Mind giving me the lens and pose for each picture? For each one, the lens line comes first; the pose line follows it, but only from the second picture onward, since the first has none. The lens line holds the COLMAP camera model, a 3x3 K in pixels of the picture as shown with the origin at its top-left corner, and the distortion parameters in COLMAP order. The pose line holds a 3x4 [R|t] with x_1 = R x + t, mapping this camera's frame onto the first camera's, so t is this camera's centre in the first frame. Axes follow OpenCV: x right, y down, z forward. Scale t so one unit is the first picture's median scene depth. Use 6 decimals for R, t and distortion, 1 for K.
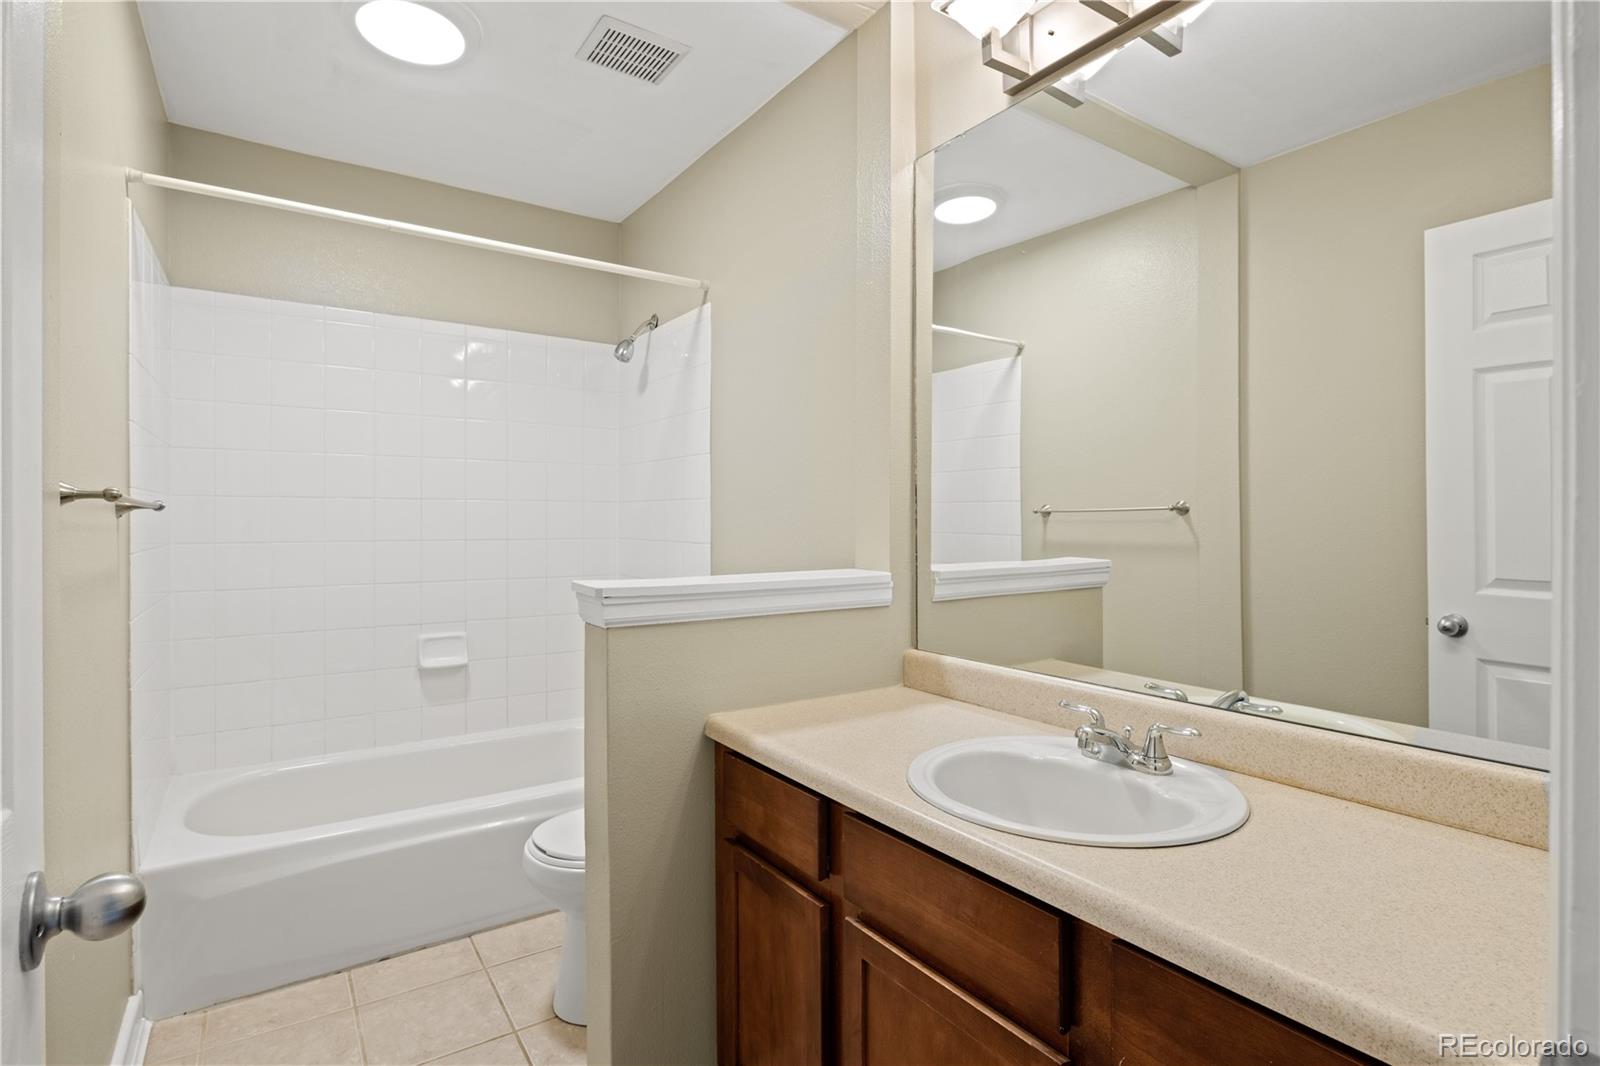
lens RADIAL K [[780.5, 0, 797.8], [0, 780.5, 524.6], [0, 0, 1]] dist [0.002972, -0.002177]
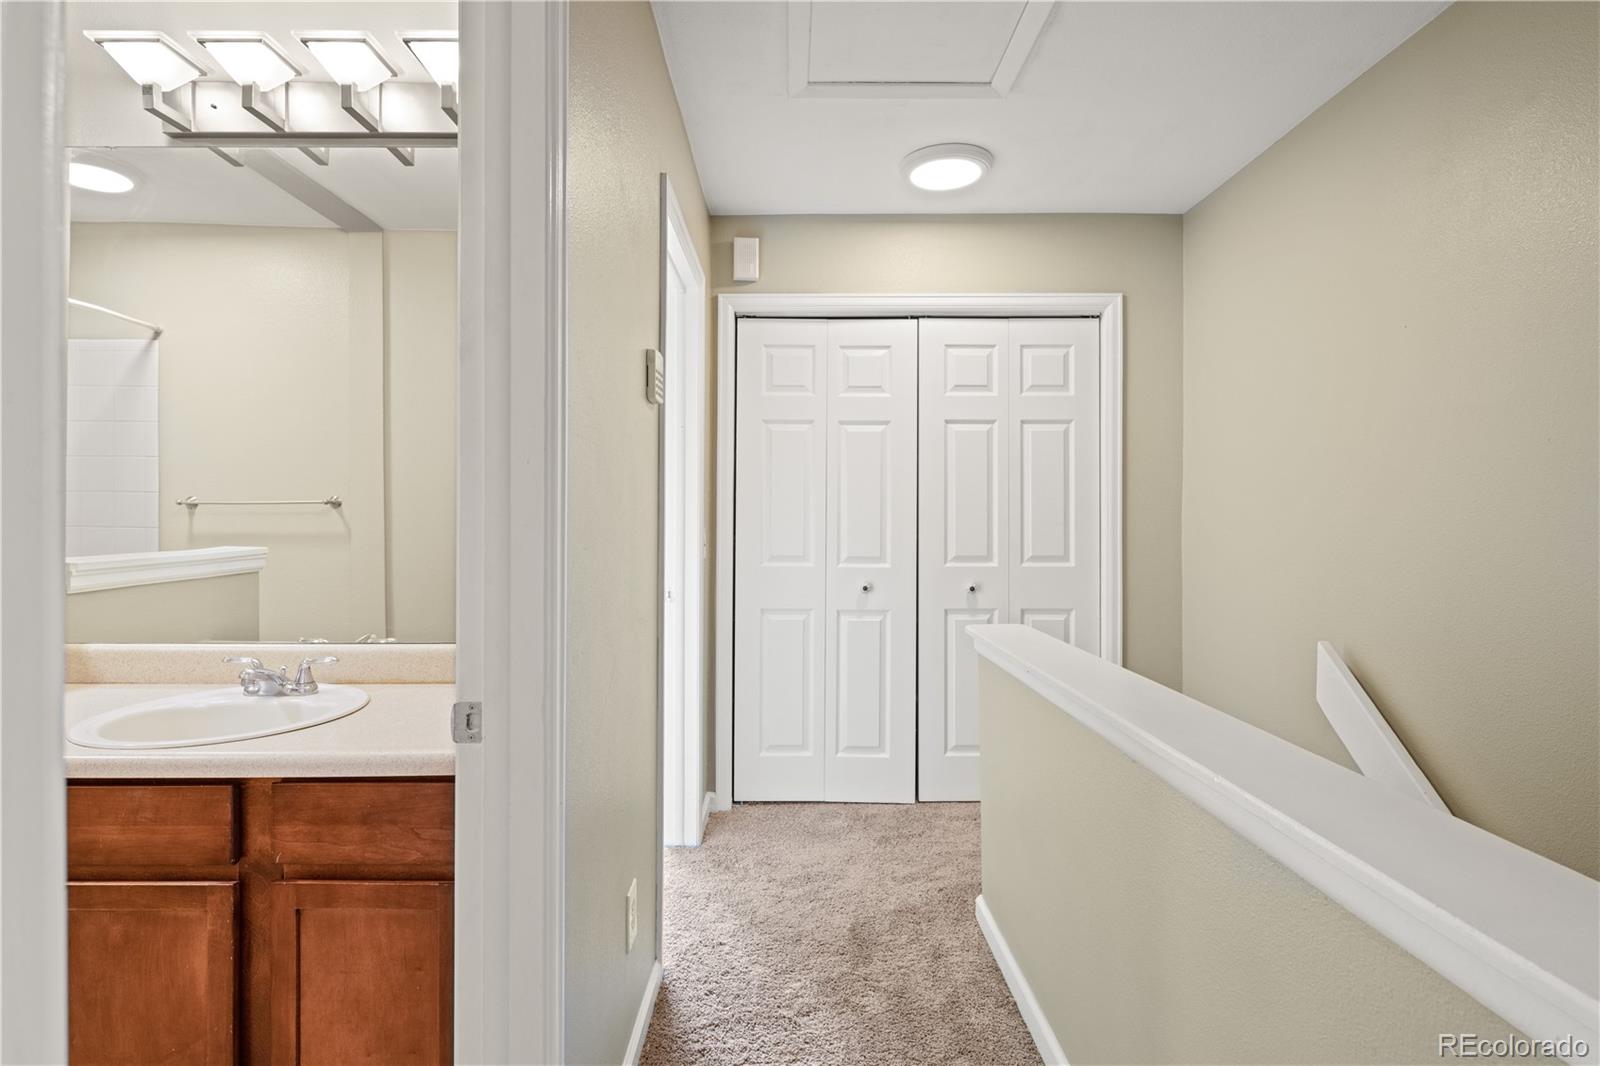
lens RADIAL K [[780.5, 0, 790.6], [0, 780.5, 510.6], [0, 0, 1]] dist [0.002972, -0.002177]
pose [[0.560347, 0.004080, 0.828248, -0.201278], [0.002983, 0.999971, -0.006944, 0.003681], [-0.828252, 0.006362, 0.560319, -0.474884]]
